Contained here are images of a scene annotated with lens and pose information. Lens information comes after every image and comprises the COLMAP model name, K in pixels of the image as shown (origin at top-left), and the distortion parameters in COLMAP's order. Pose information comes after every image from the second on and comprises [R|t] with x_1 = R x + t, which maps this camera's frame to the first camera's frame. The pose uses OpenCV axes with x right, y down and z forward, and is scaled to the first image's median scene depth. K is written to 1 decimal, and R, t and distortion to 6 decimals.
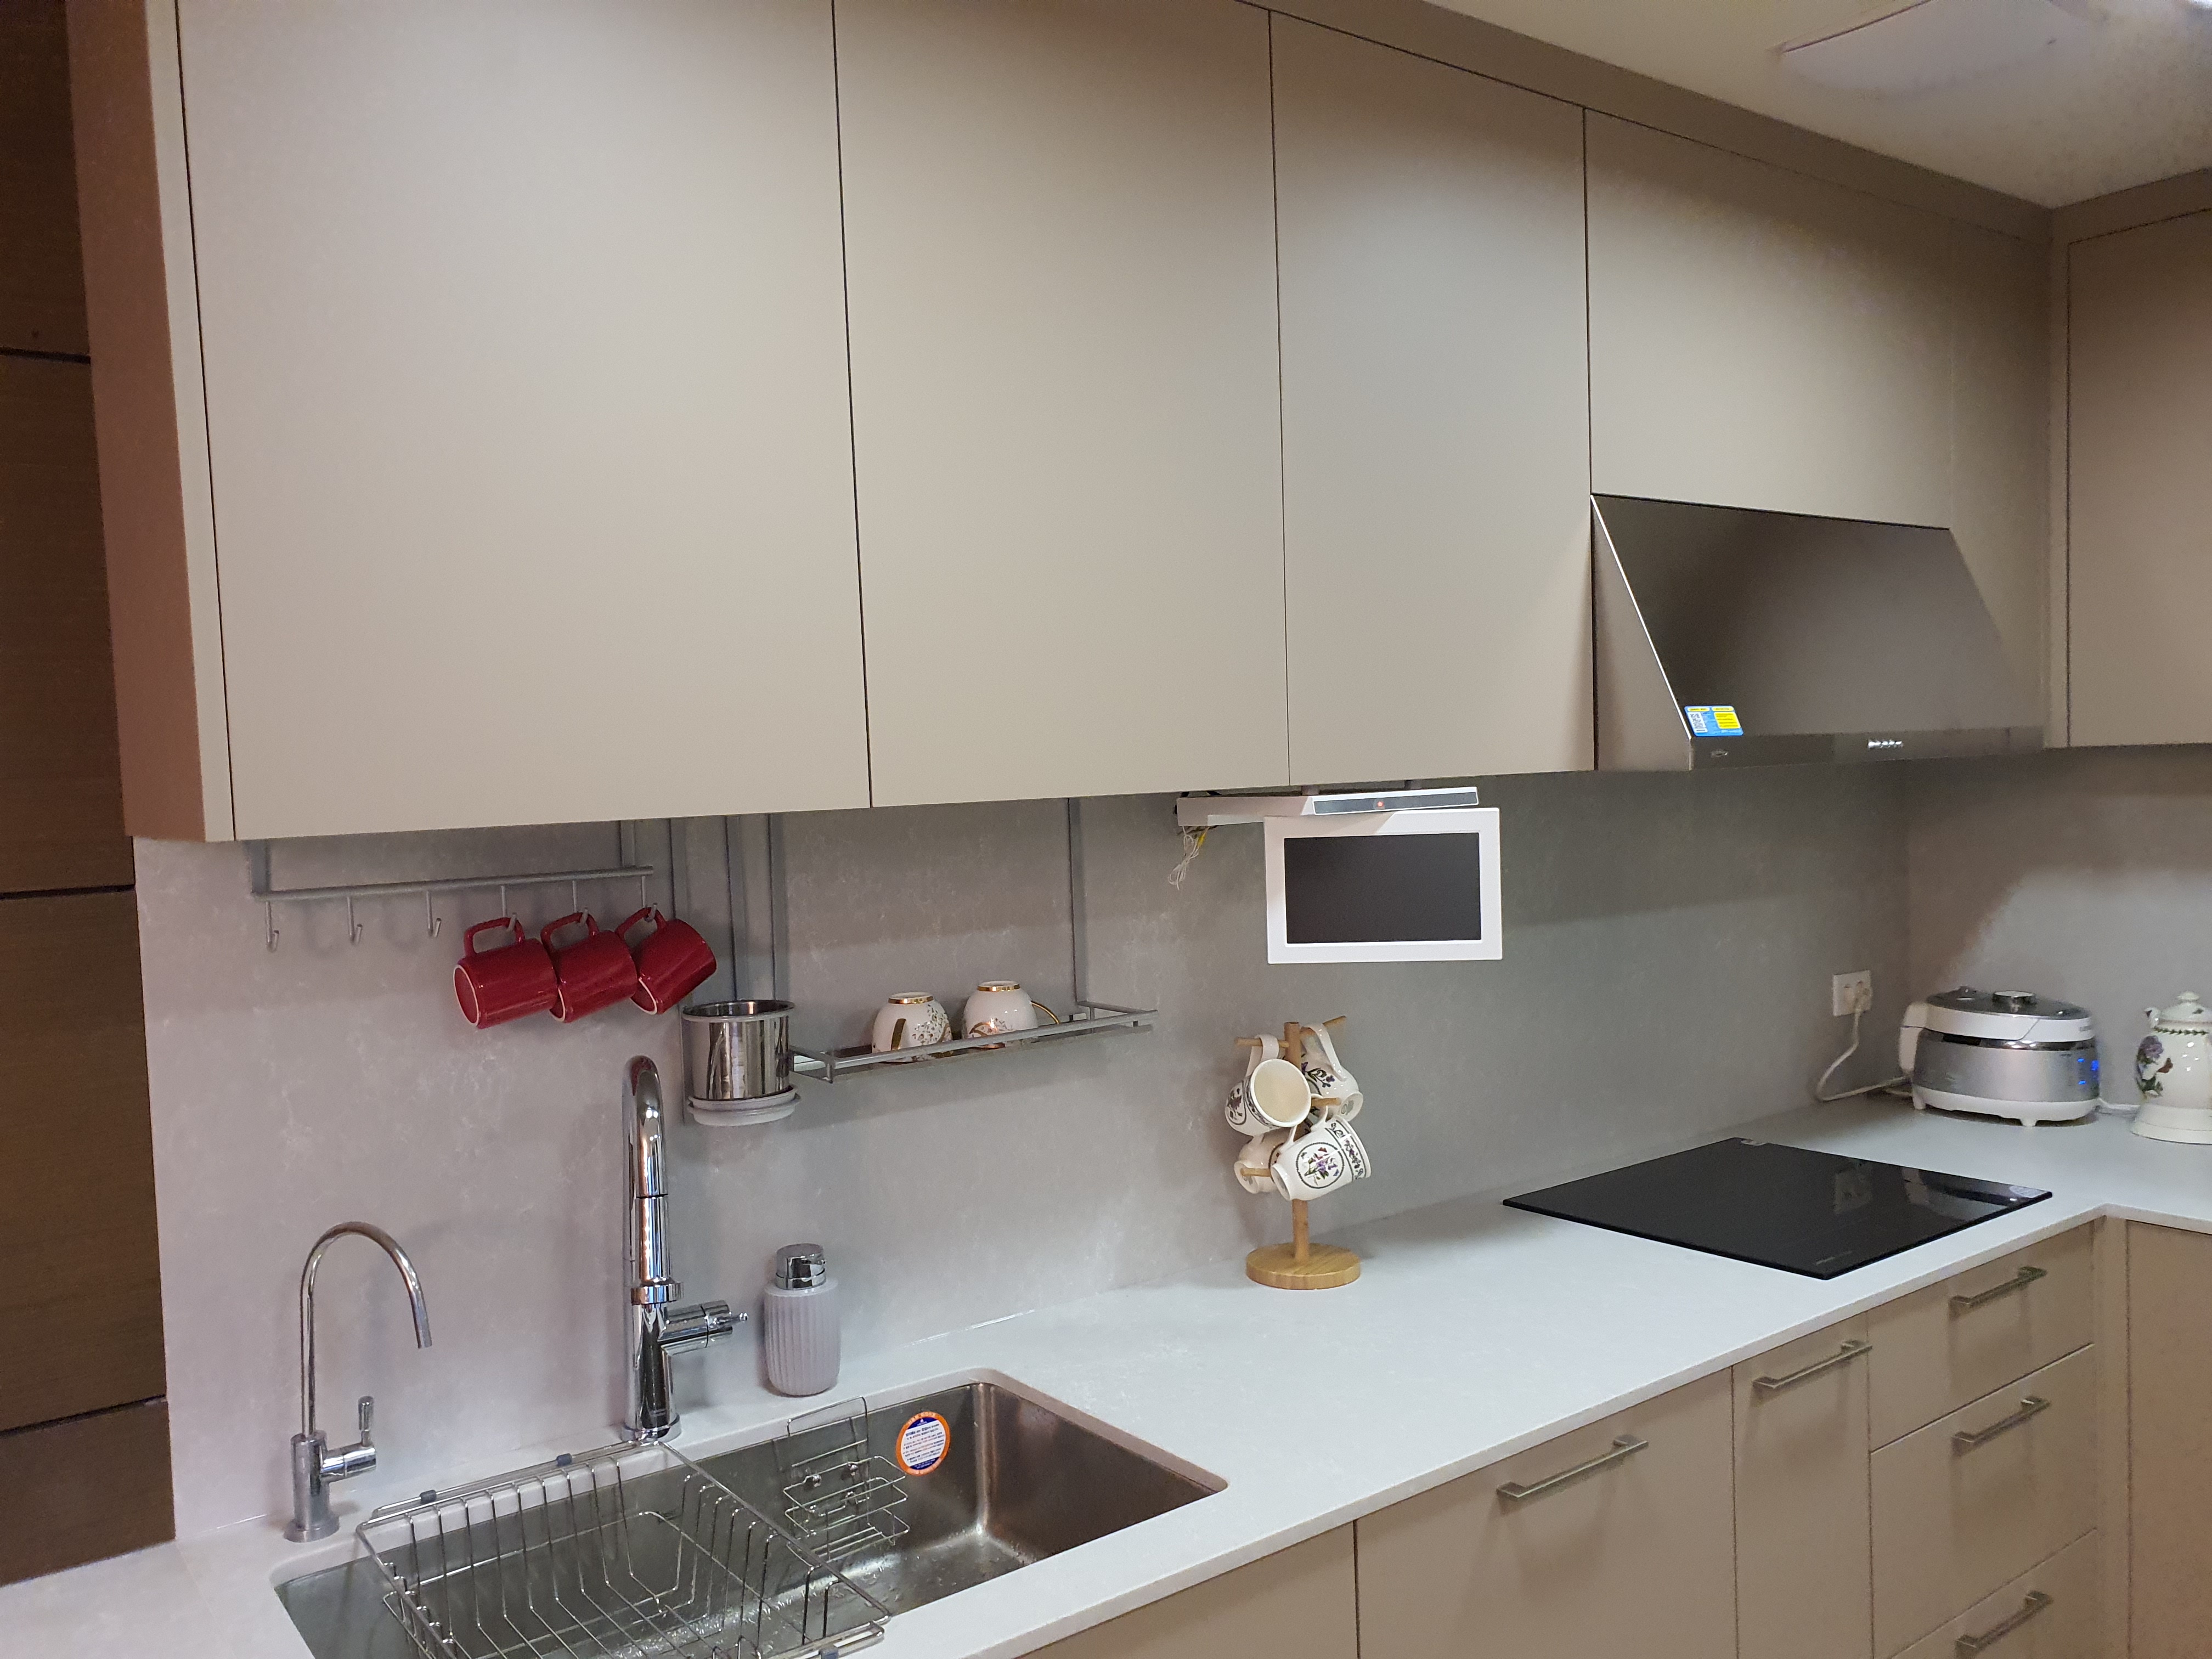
lens RADIAL K [[1697.3, 0, 1106.0], [0, 1697.3, 829.5], [0, 0, 1]] dist [0.085536, -0.114367]
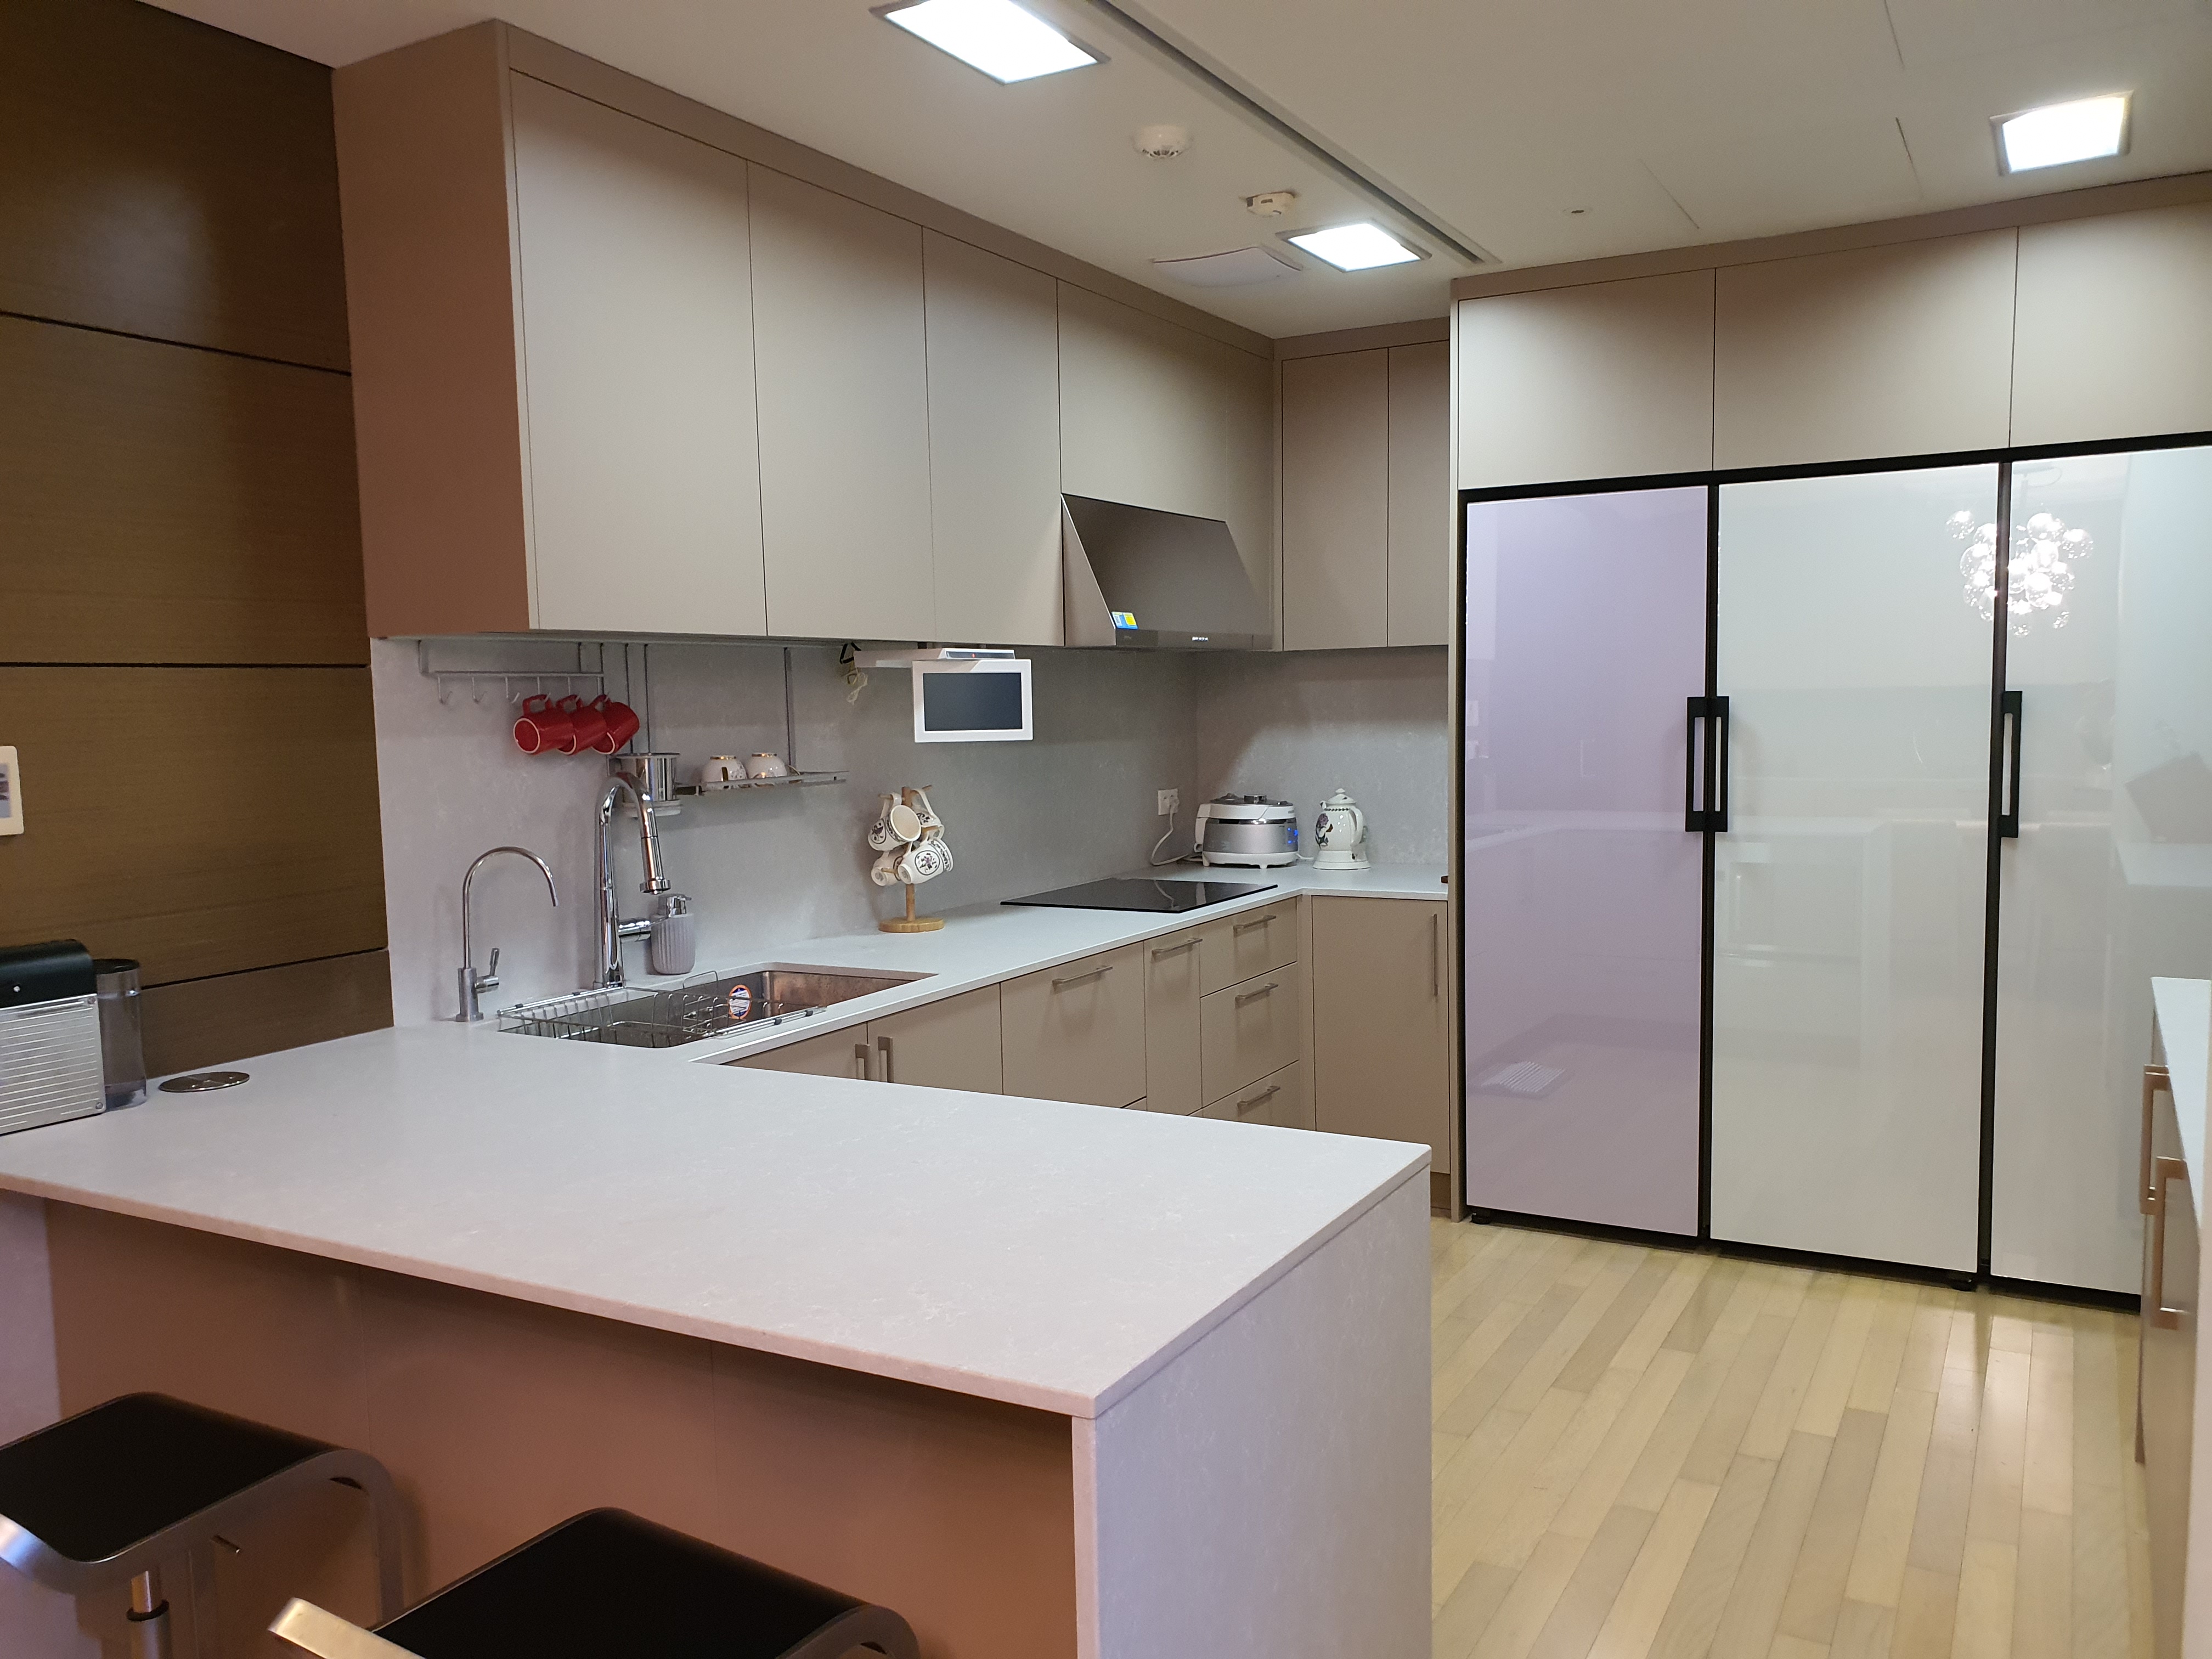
lens RADIAL K [[1697.3, 0, 1106.0], [0, 1697.3, 829.5], [0, 0, 1]] dist [0.085536, -0.114367]
pose [[0.913380, -0.016209, 0.406785, -0.421420], [0.005798, 0.999624, 0.026813, 0.115093], [-0.407067, -0.022132, 0.913130, -0.689529]]
